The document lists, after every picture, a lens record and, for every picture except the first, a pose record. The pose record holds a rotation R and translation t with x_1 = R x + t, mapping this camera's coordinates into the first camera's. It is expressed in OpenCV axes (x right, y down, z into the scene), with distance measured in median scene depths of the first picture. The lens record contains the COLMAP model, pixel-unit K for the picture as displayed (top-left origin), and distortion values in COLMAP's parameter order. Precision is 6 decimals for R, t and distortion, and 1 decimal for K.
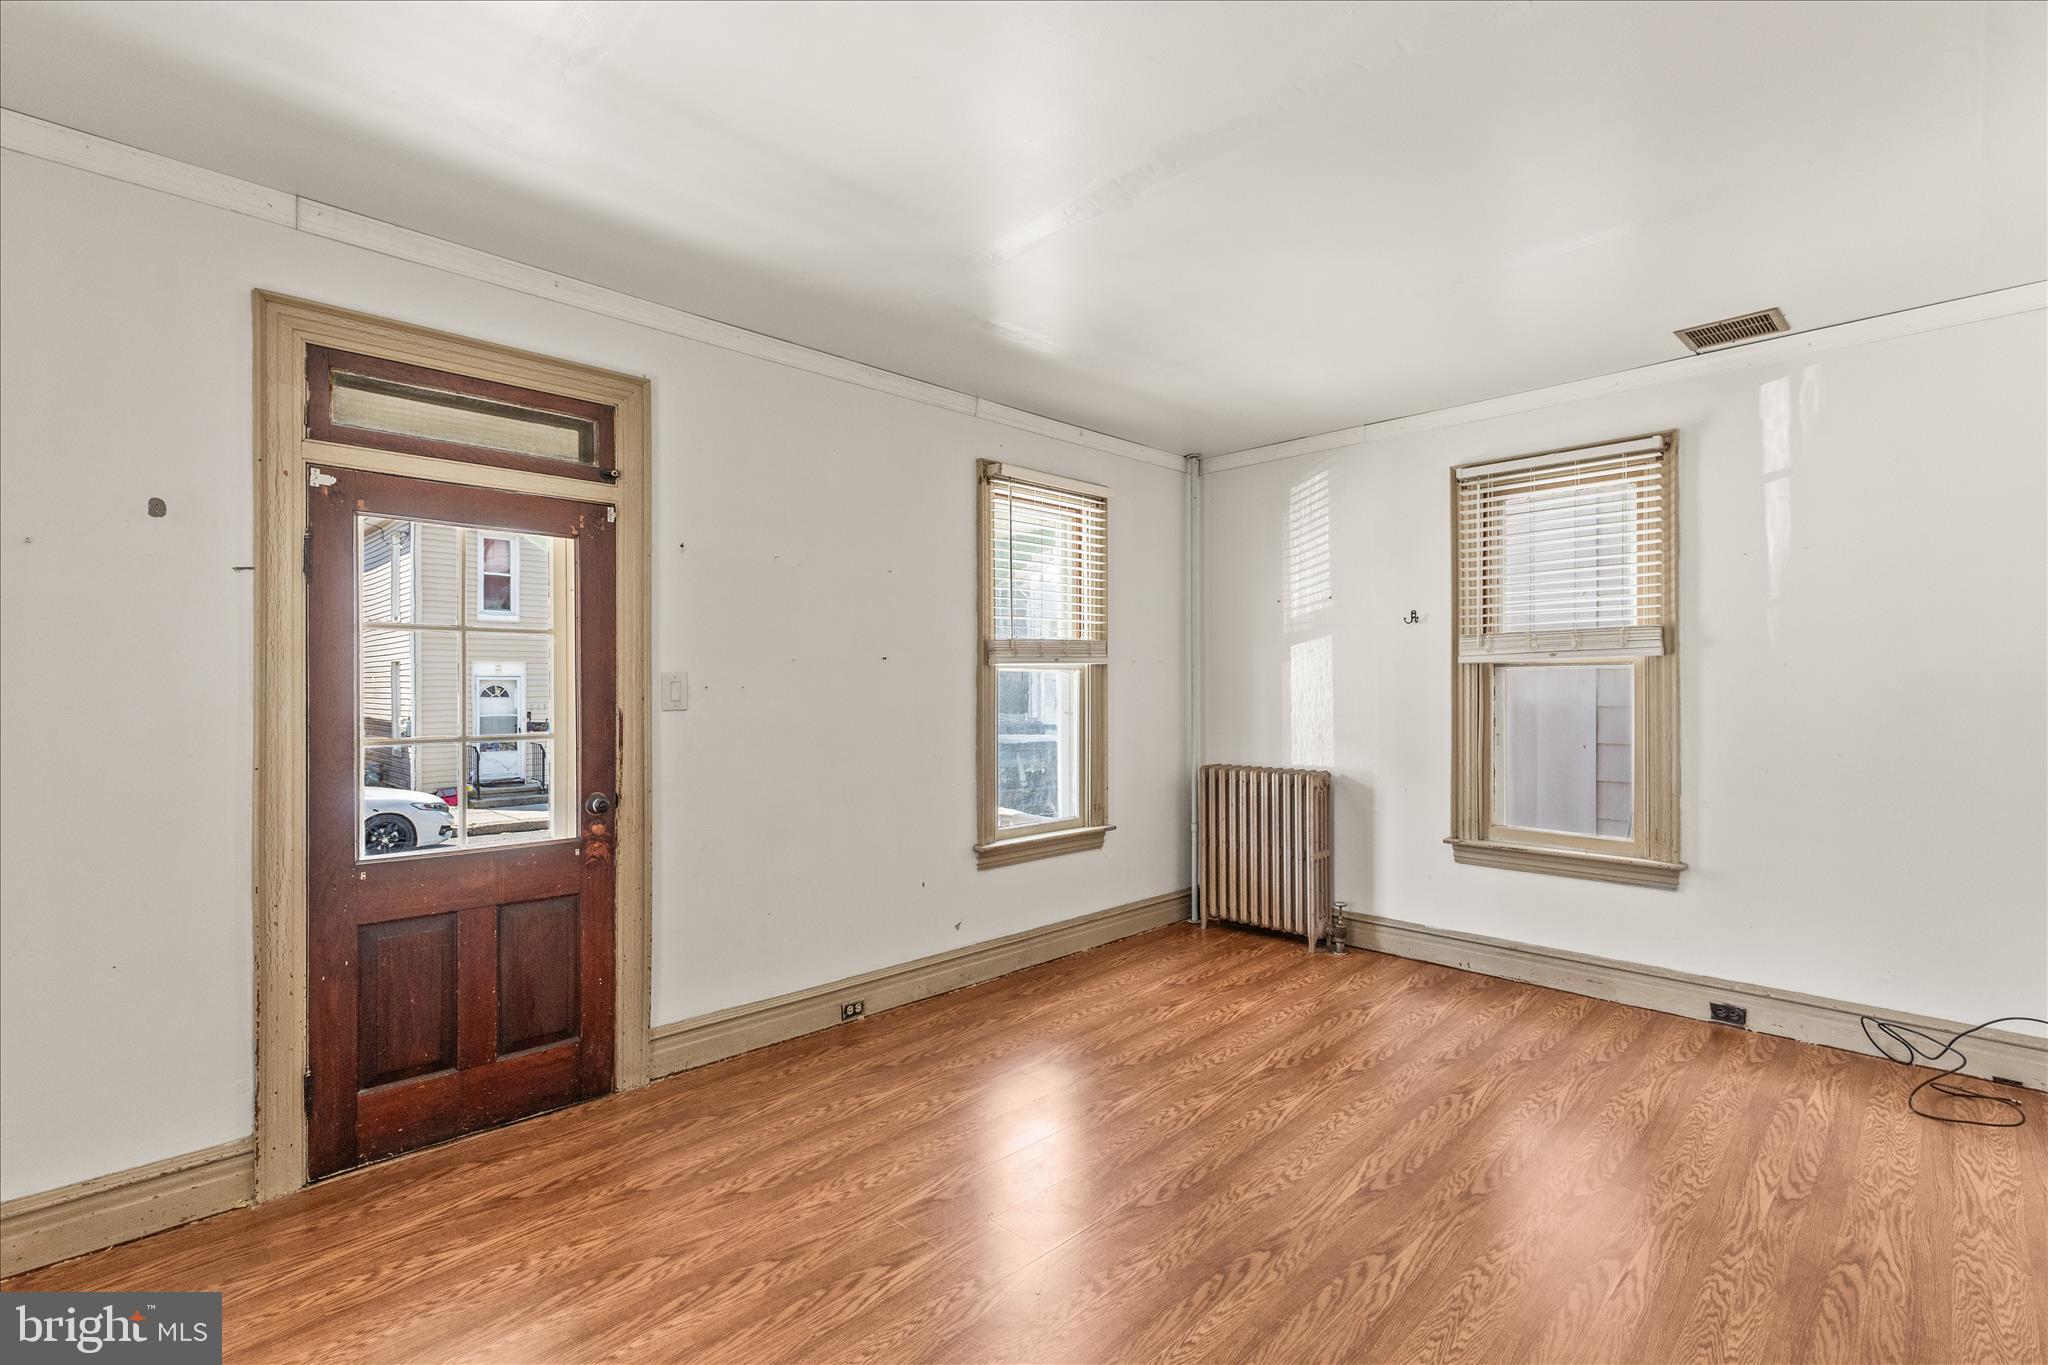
lens RADIAL K [[936.6, 0, 1011.2], [0, 936.6, 681.0], [0, 0, 1]] dist [0.002765, 0.000249]
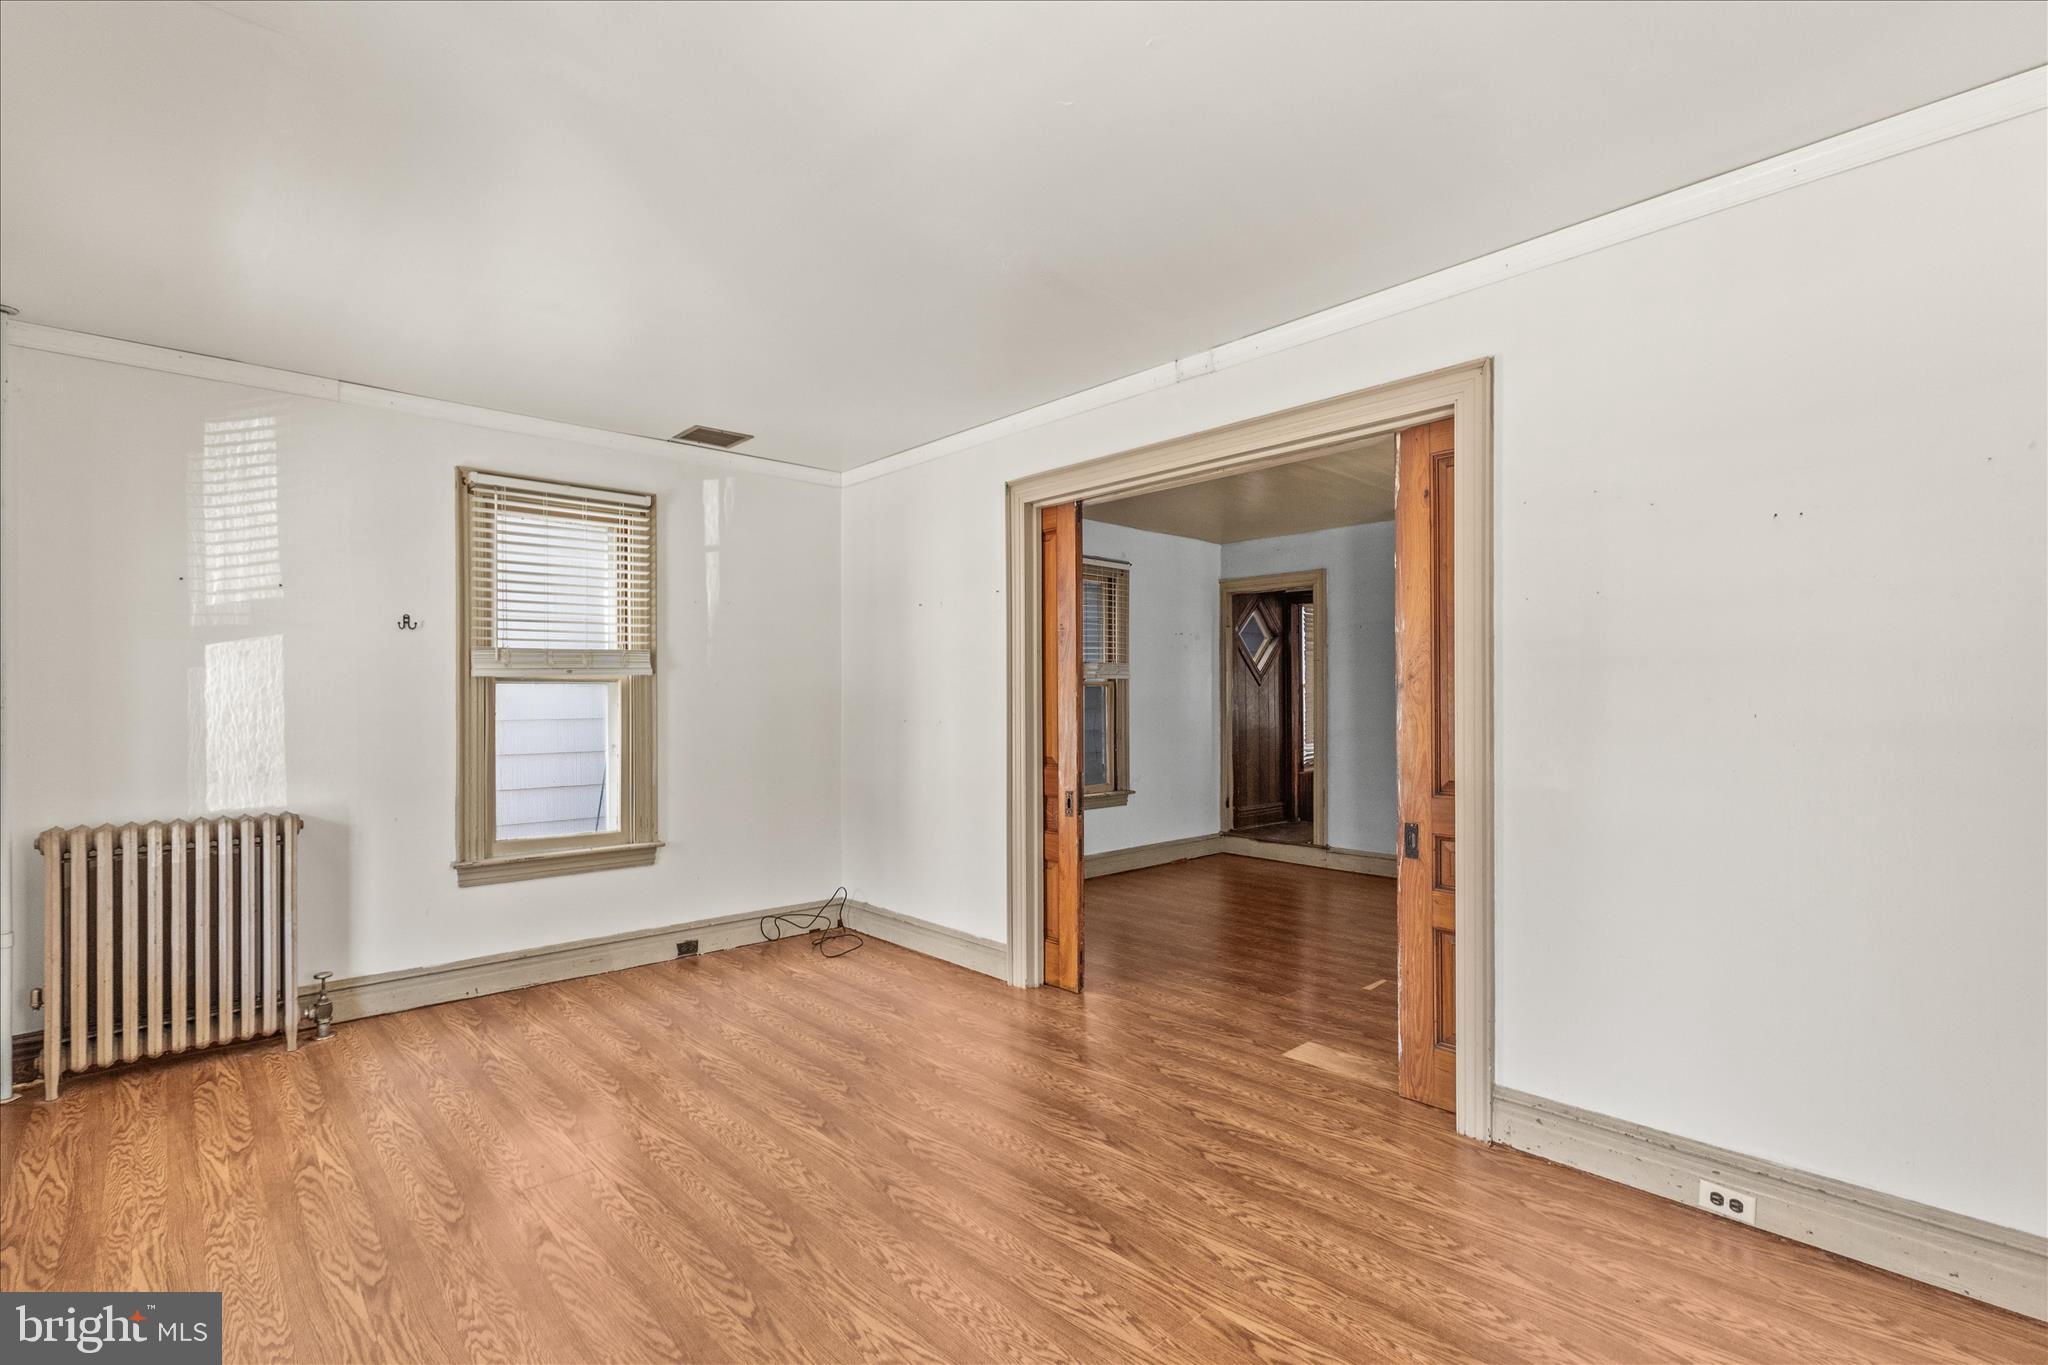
lens RADIAL K [[922.4, 0, 1020.4], [0, 922.4, 703.8], [0, 0, 1]] dist [0.001309, 0.000538]
pose [[0.034201, -0.002877, 0.999411, -0.485950], [-0.002609, 0.999992, 0.002968, 0.004828], [-0.999412, -0.002709, 0.034194, 0.454856]]
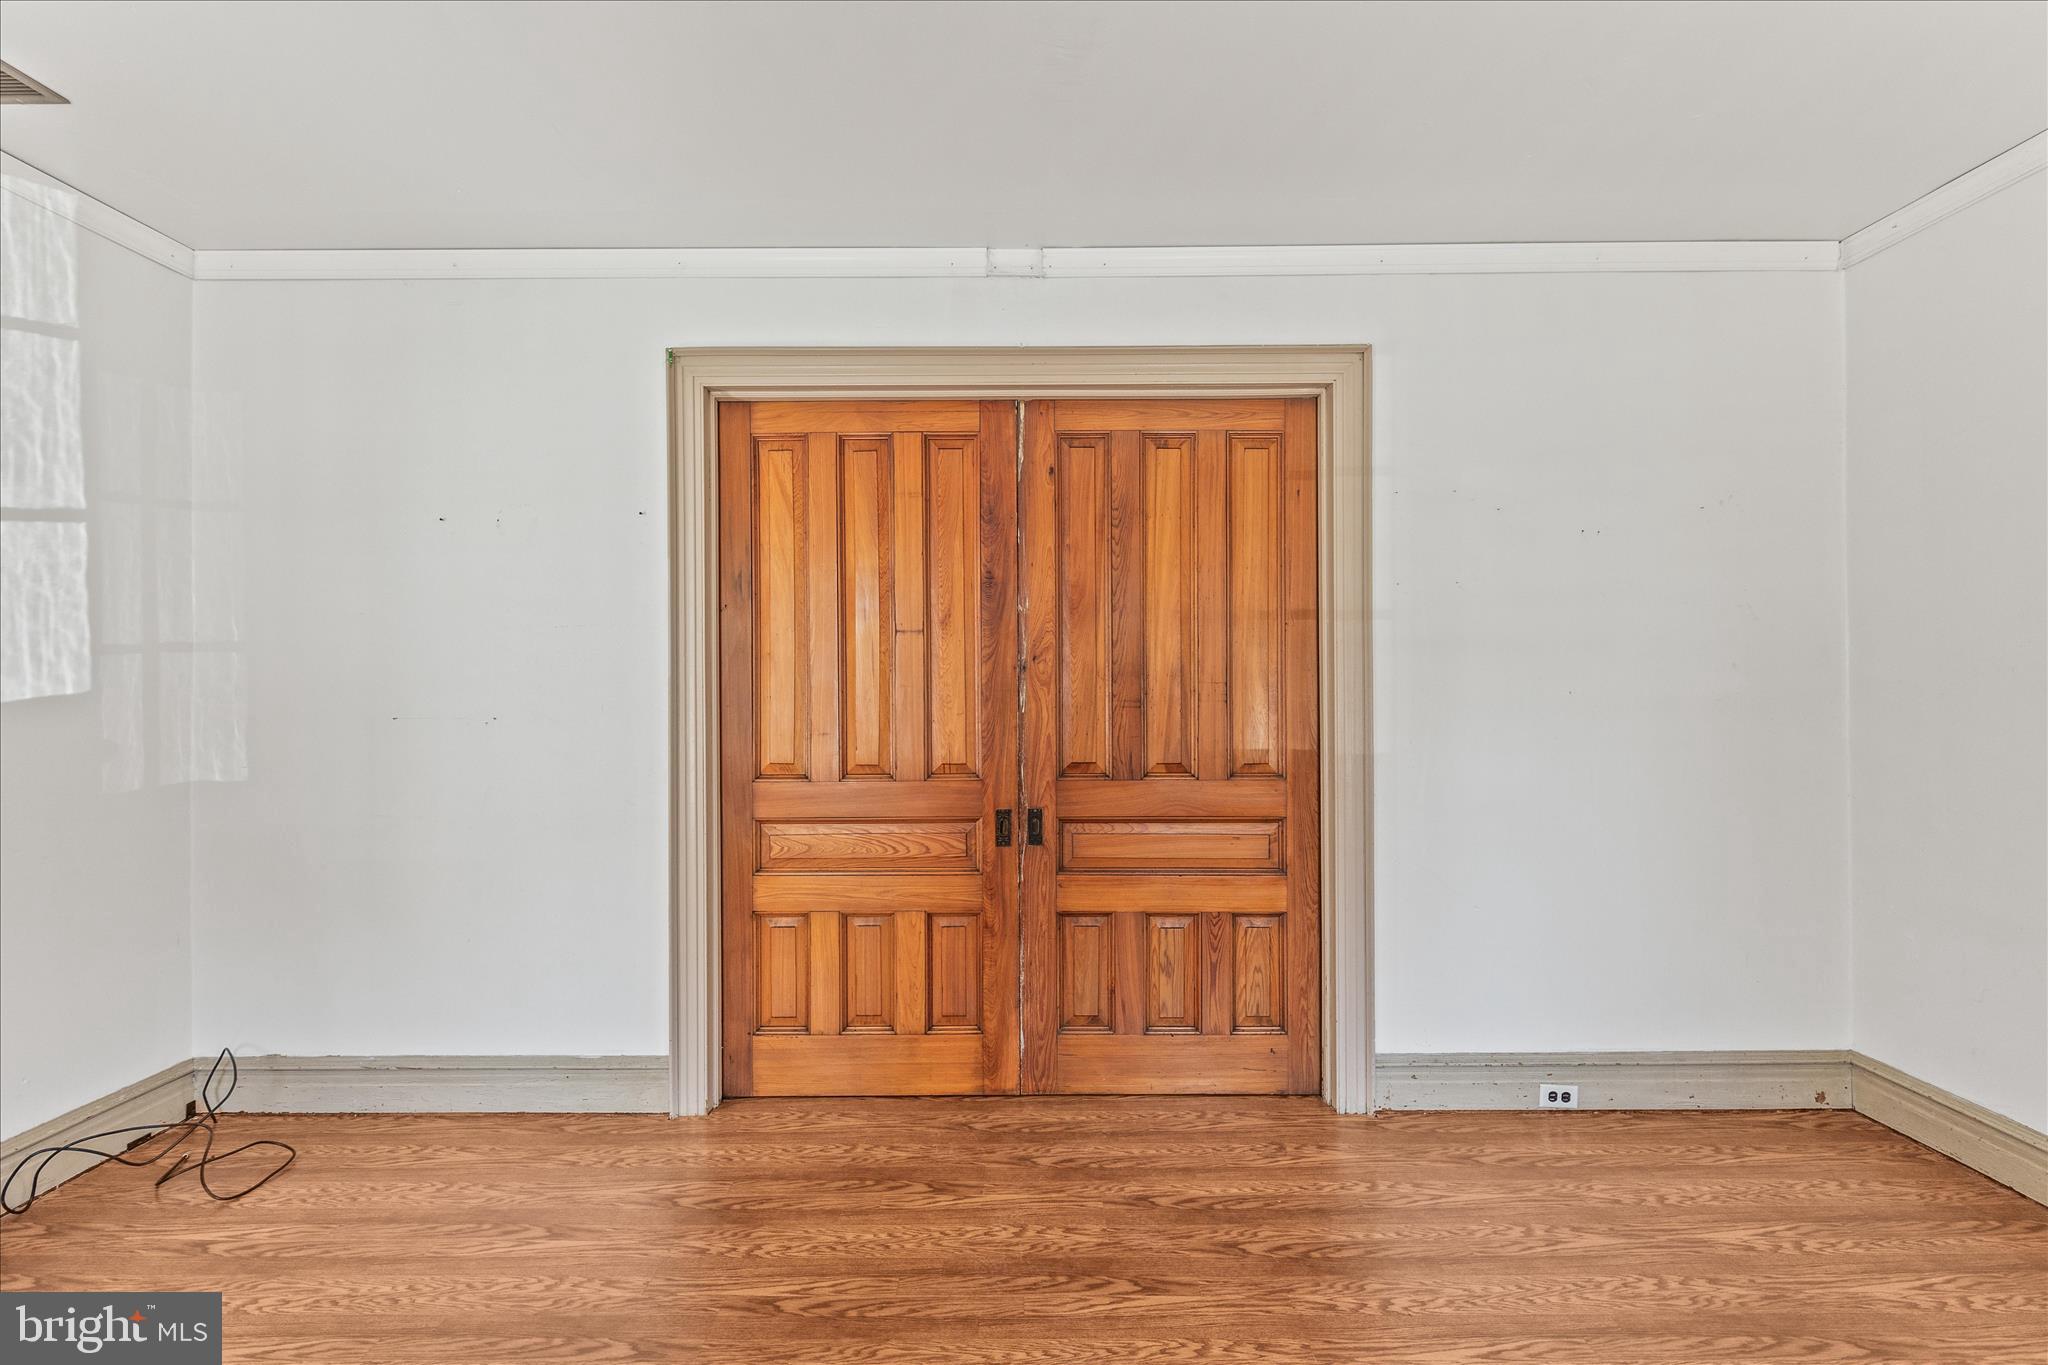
lens RADIAL K [[936.6, 0, 1011.2], [0, 936.6, 681.0], [0, 0, 1]] dist [0.002765, 0.000249]
pose [[-0.704698, 0.004463, 0.709493, -0.092715], [0.001916, 0.999989, -0.004388, 0.007212], [-0.709505, -0.001733, -0.704699, 0.833691]]
